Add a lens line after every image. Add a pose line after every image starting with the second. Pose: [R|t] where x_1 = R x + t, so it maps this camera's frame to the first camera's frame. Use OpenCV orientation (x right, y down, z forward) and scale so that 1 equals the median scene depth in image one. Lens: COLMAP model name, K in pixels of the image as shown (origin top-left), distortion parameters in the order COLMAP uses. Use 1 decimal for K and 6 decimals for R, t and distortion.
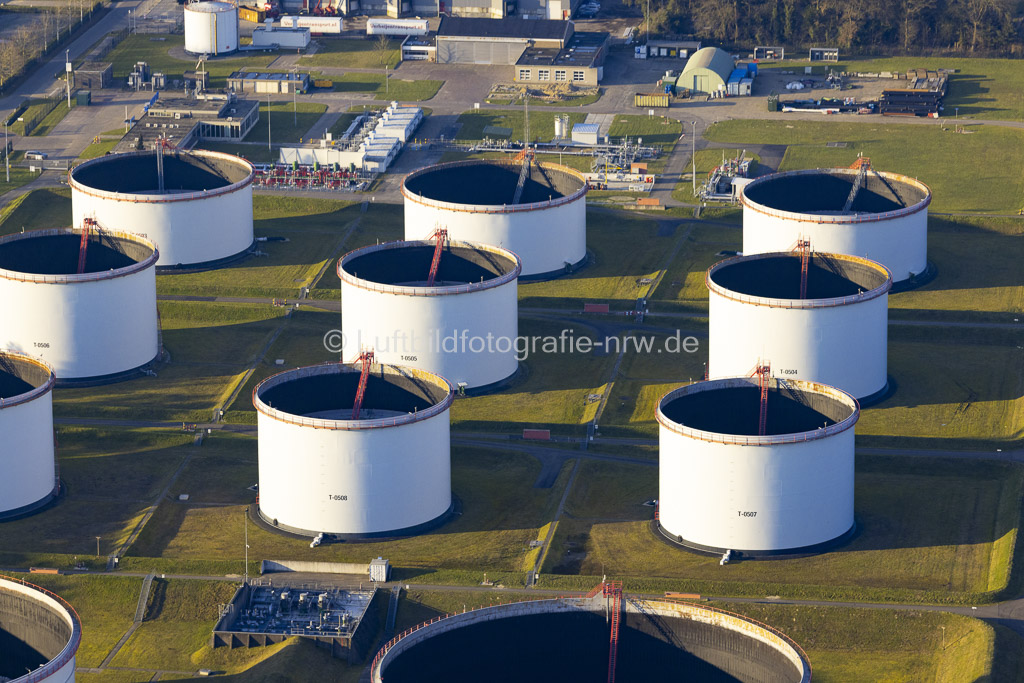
lens RADIAL K [[4643.0, 0, 512.0], [0, 4643.0, 341.5], [0, 0, 1]] dist [0.148477, 1.020565]
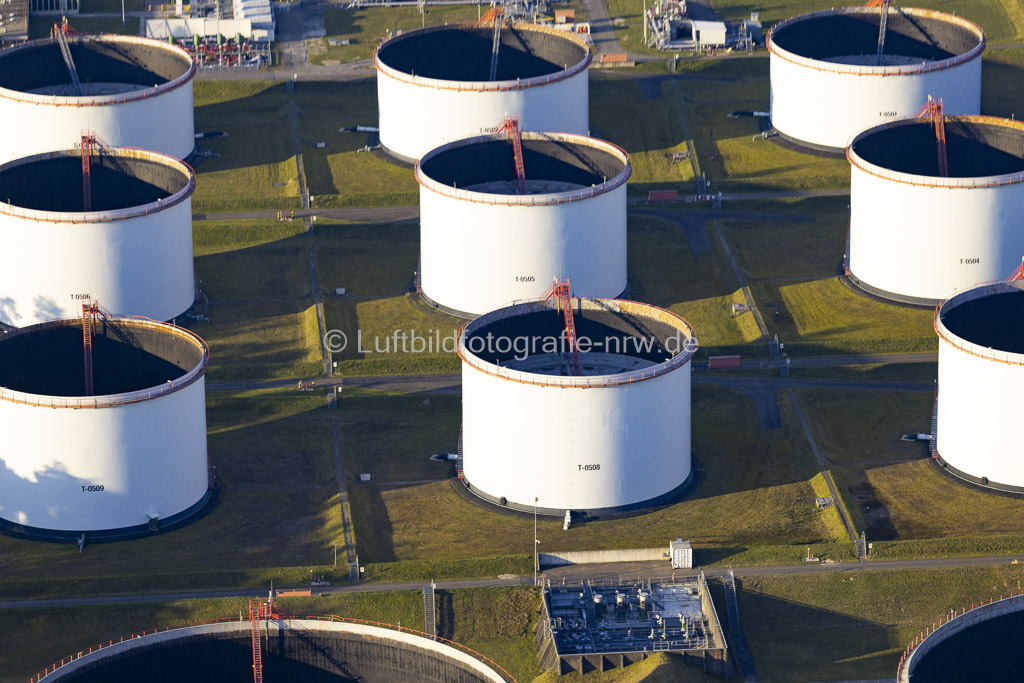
lens RADIAL K [[4818.2, 0, 512.0], [0, 4818.2, 341.5], [0, 0, 1]] dist [0.120636, 1.895107]
pose [[0.975077, -0.082067, 0.206133, -0.222486], [0.070851, 0.995606, 0.061229, -0.042014], [-0.210252, -0.045098, 0.976607, 0.153159]]
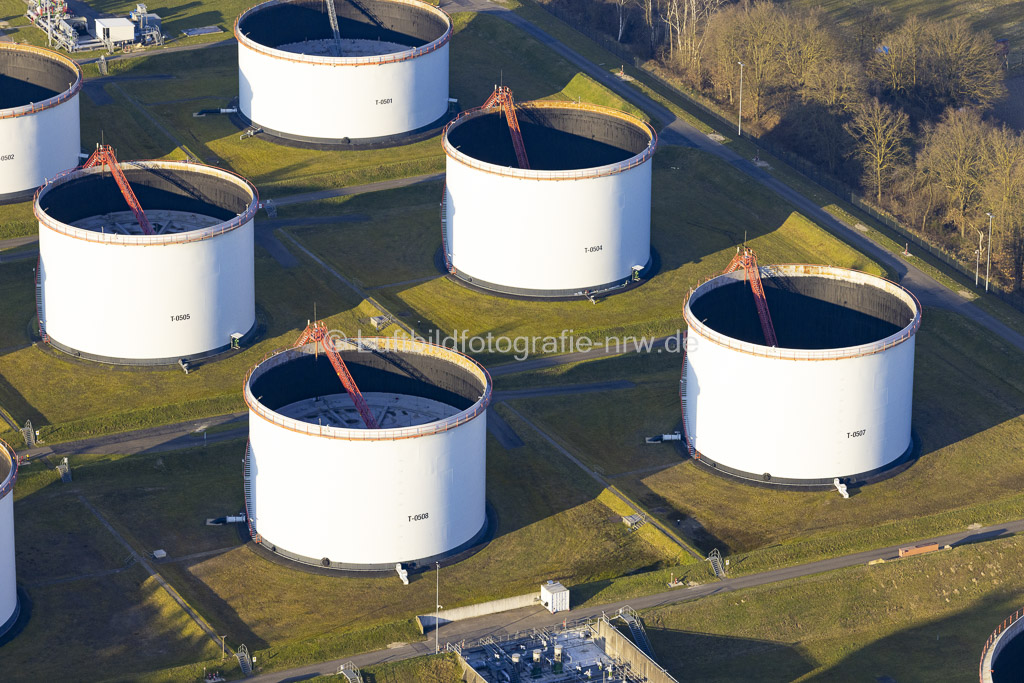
lens RADIAL K [[4387.5, 0, 512.0], [0, 4387.5, 341.5], [0, 0, 1]] dist [0.137993, 5.039268]
pose [[0.835143, -0.197837, 0.513221, -0.402225], [0.148601, 0.979531, 0.135780, -0.096082], [-0.529579, -0.037131, 0.847448, 0.333181]]
